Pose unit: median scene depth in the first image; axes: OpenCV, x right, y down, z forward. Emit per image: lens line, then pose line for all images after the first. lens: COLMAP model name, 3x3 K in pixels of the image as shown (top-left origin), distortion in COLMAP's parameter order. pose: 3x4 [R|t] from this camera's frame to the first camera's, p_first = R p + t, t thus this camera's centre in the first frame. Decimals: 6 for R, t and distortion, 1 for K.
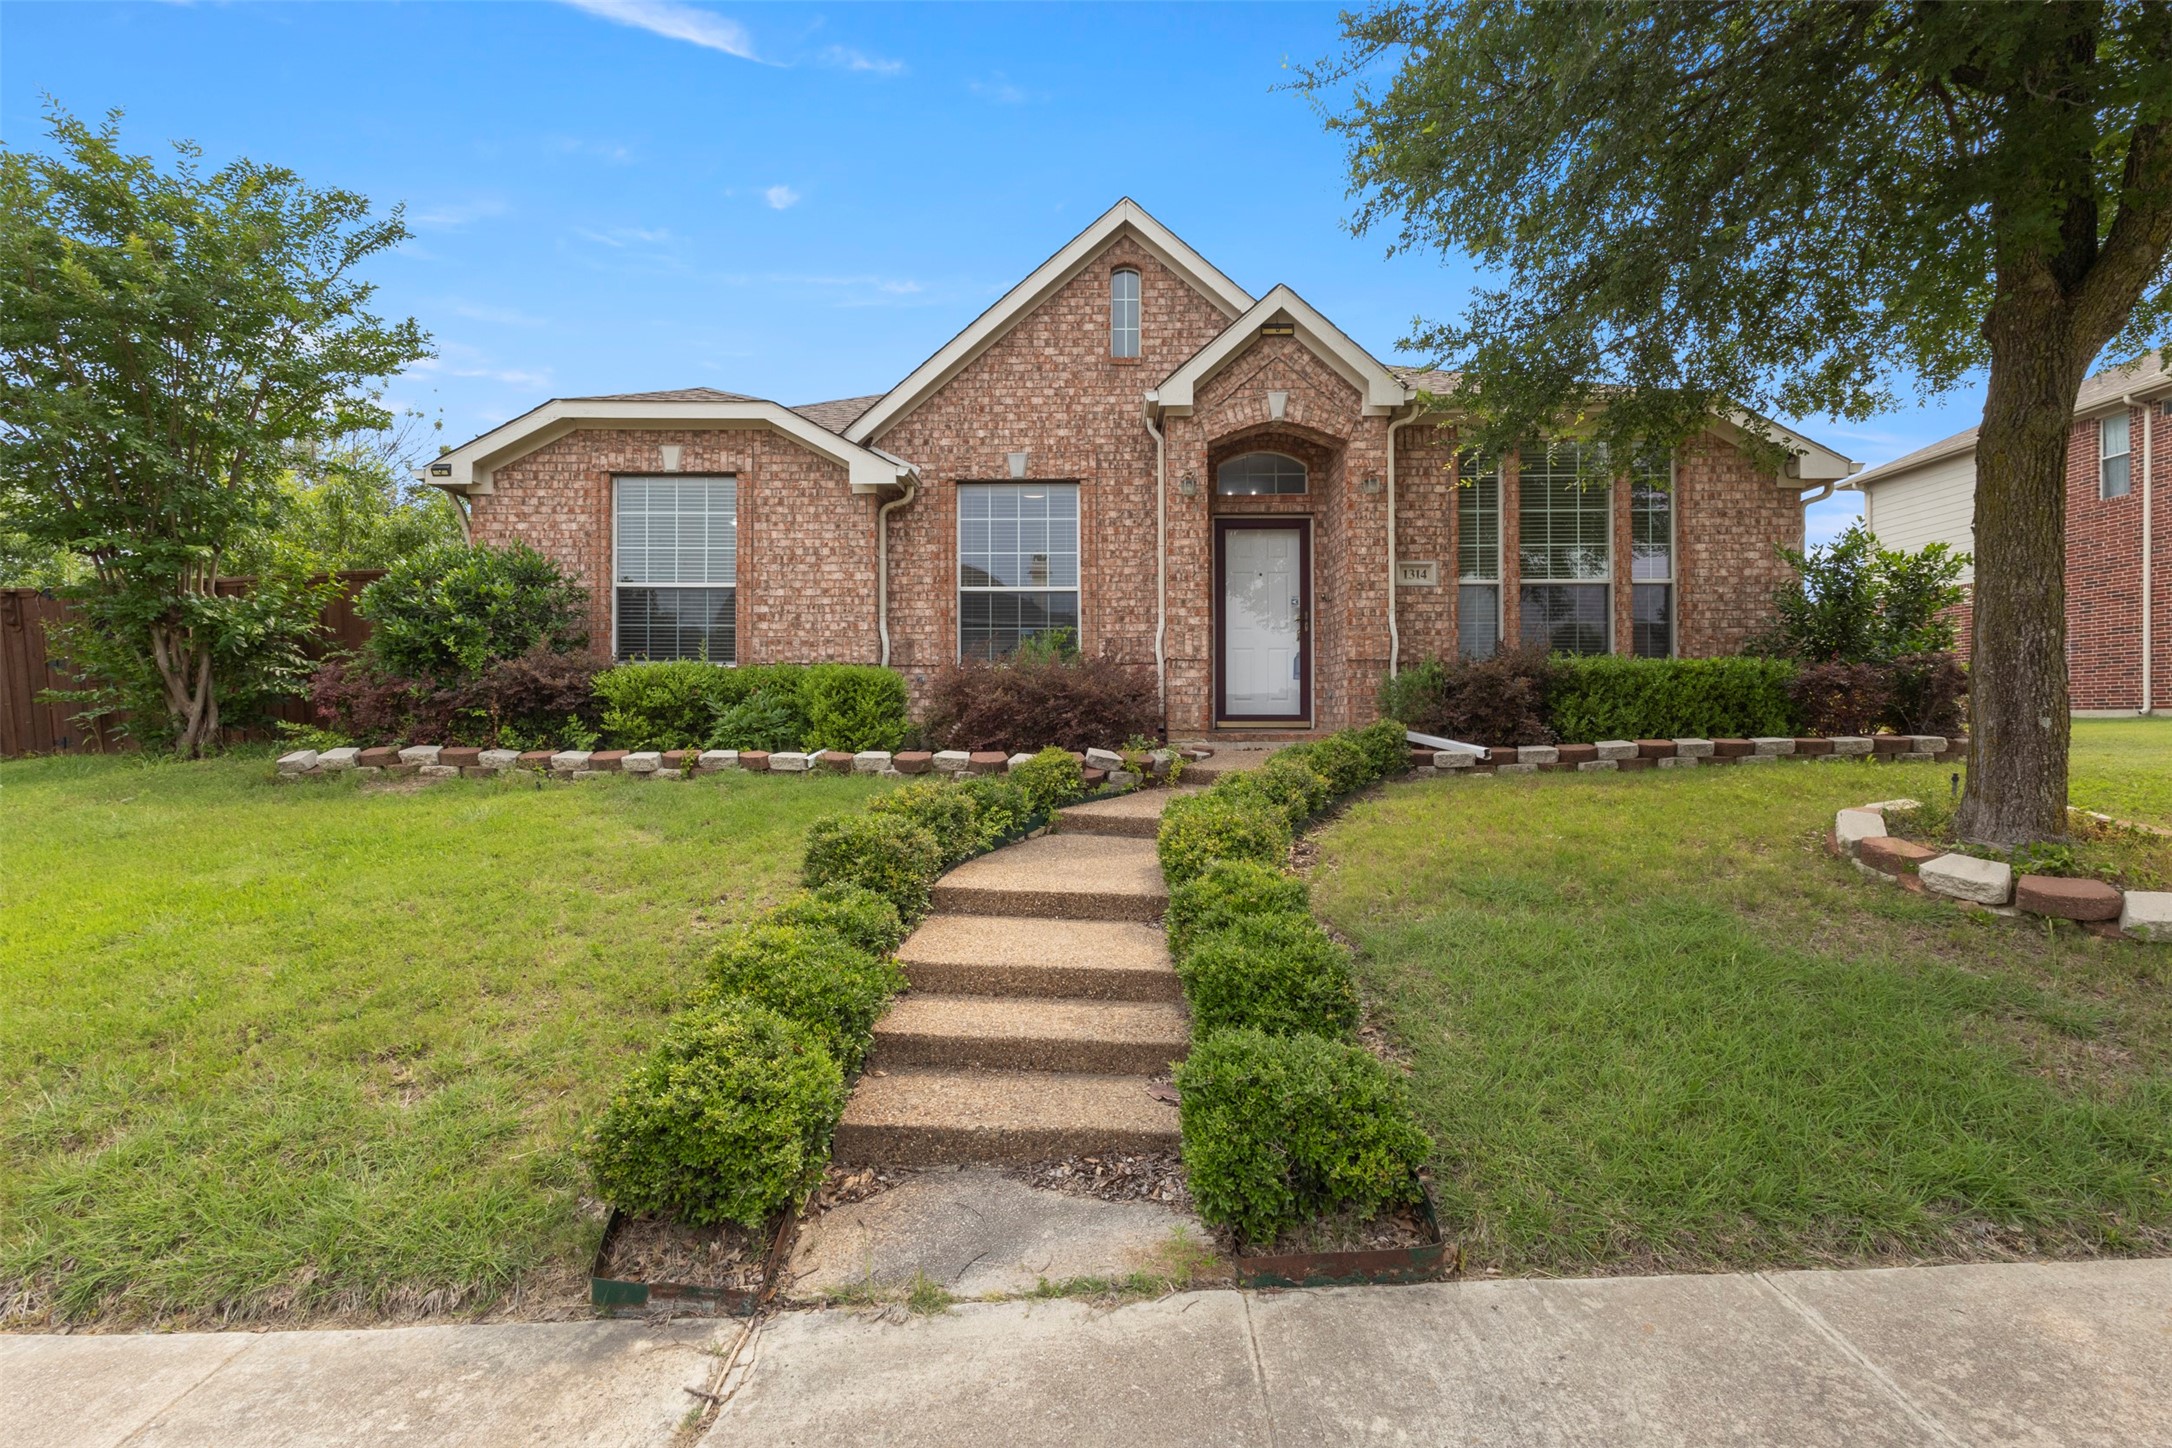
lens RADIAL K [[1000.6, 0, 1092.8], [0, 1000.6, 724.3], [0, 0, 1]] dist [0.001300, 0.000870]
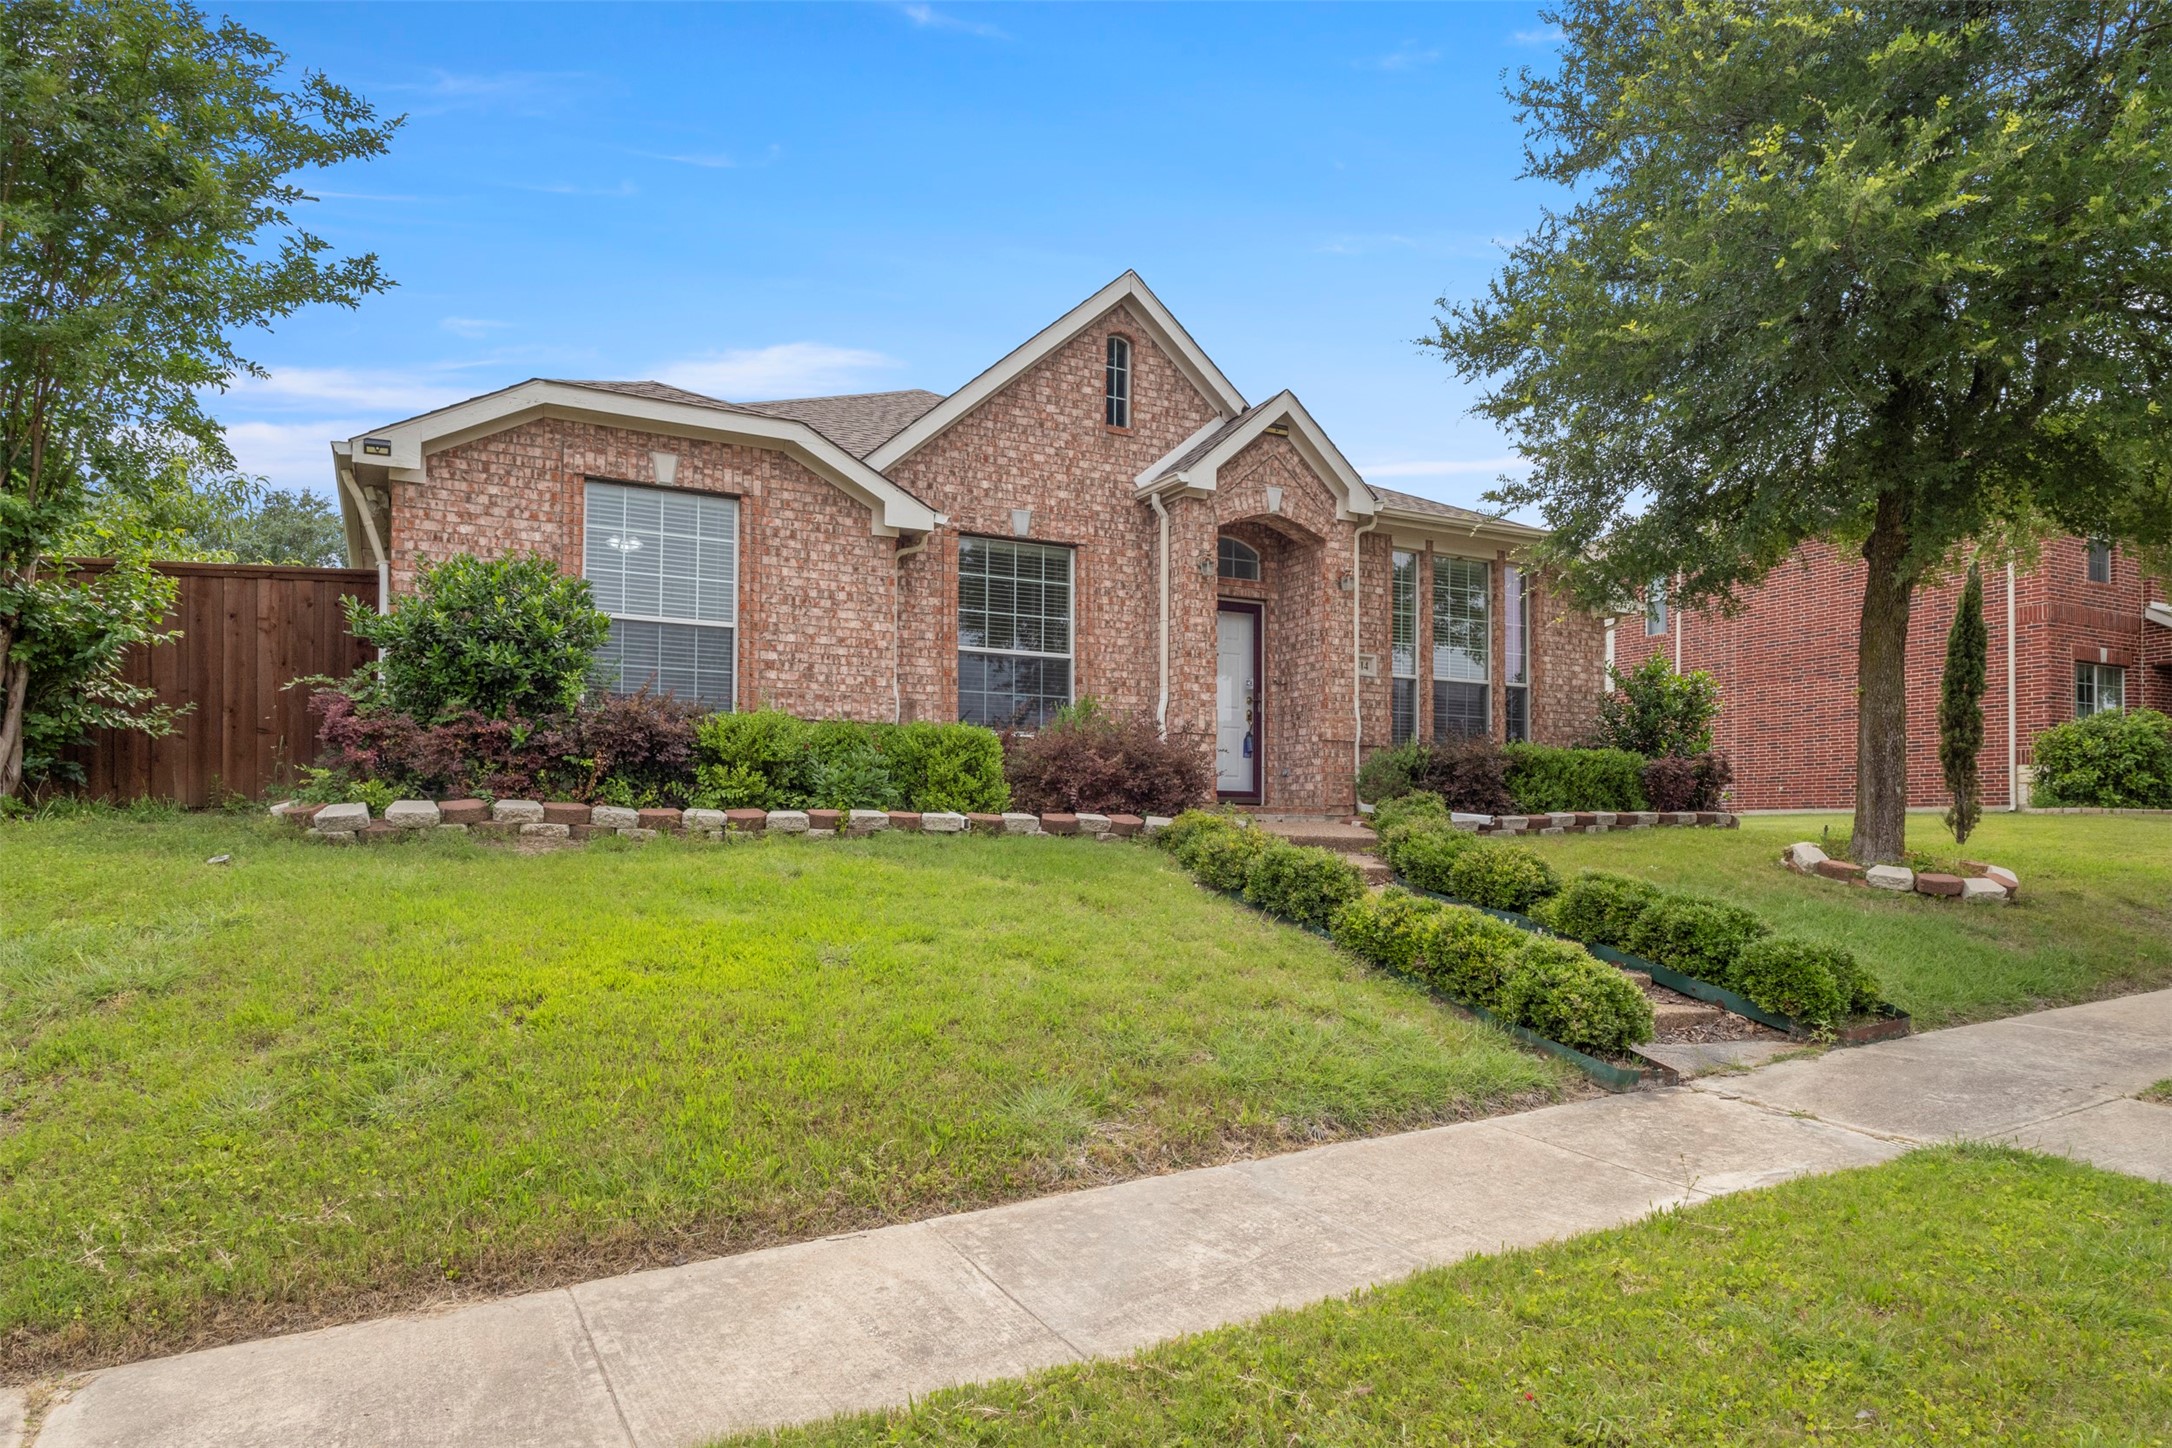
lens RADIAL K [[1325.5, 0, 1110.2], [0, 1325.5, 834.1], [0, 0, 1]] dist [-0.016246, -0.003072]
pose [[0.876310, 0.005194, 0.481720, -0.625411], [-0.004613, 0.999987, -0.002391, 0.041231], [-0.481726, -0.000127, 0.876322, -0.149527]]
